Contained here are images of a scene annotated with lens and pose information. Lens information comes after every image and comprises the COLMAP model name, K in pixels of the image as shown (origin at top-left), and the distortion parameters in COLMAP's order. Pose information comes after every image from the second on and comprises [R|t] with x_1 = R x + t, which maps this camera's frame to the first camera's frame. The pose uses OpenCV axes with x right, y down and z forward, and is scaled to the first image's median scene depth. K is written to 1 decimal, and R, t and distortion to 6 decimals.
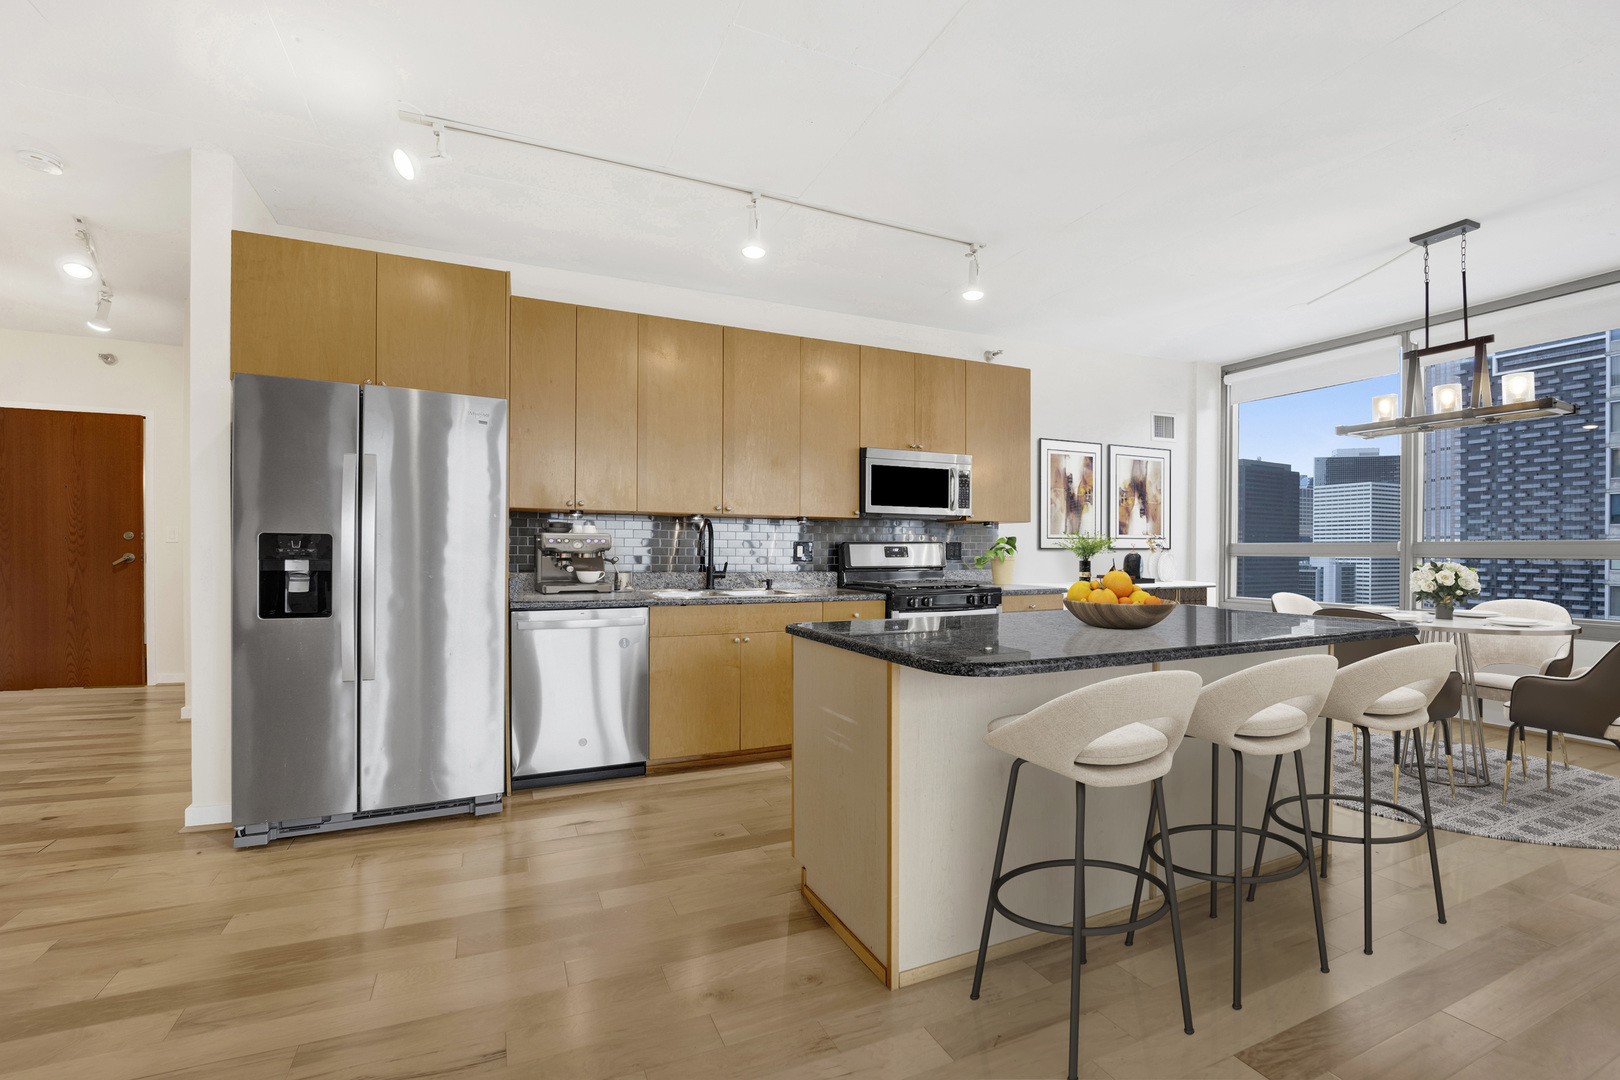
lens RADIAL K [[710.9, 0, 825.7], [0, 710.9, 559.2], [0, 0, 1]] dist [-0.005340, -0.000429]
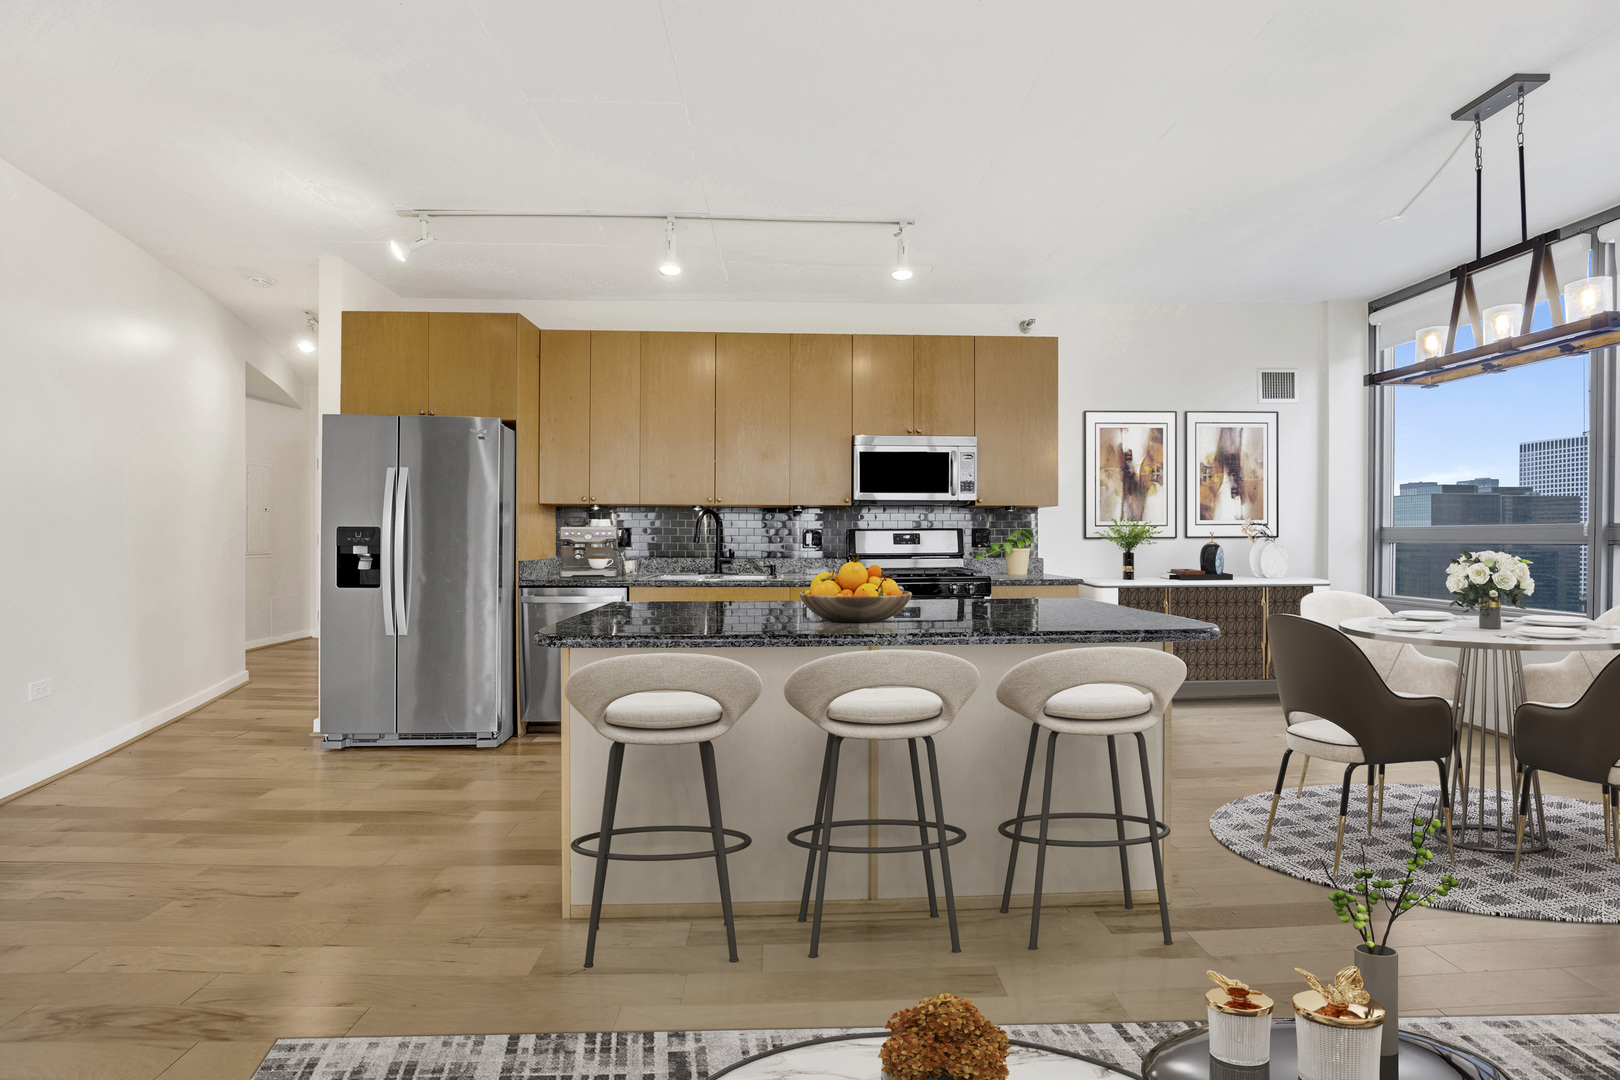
lens RADIAL K [[709.5, 0, 778.6], [0, 709.5, 544.9], [0, 0, 1]] dist [-0.010744, -0.001205]
pose [[0.917405, 0.001278, -0.397952, 0.356873], [-0.003145, 0.999987, -0.004040, 0.001723], [0.397942, 0.004958, 0.917397, 0.038279]]
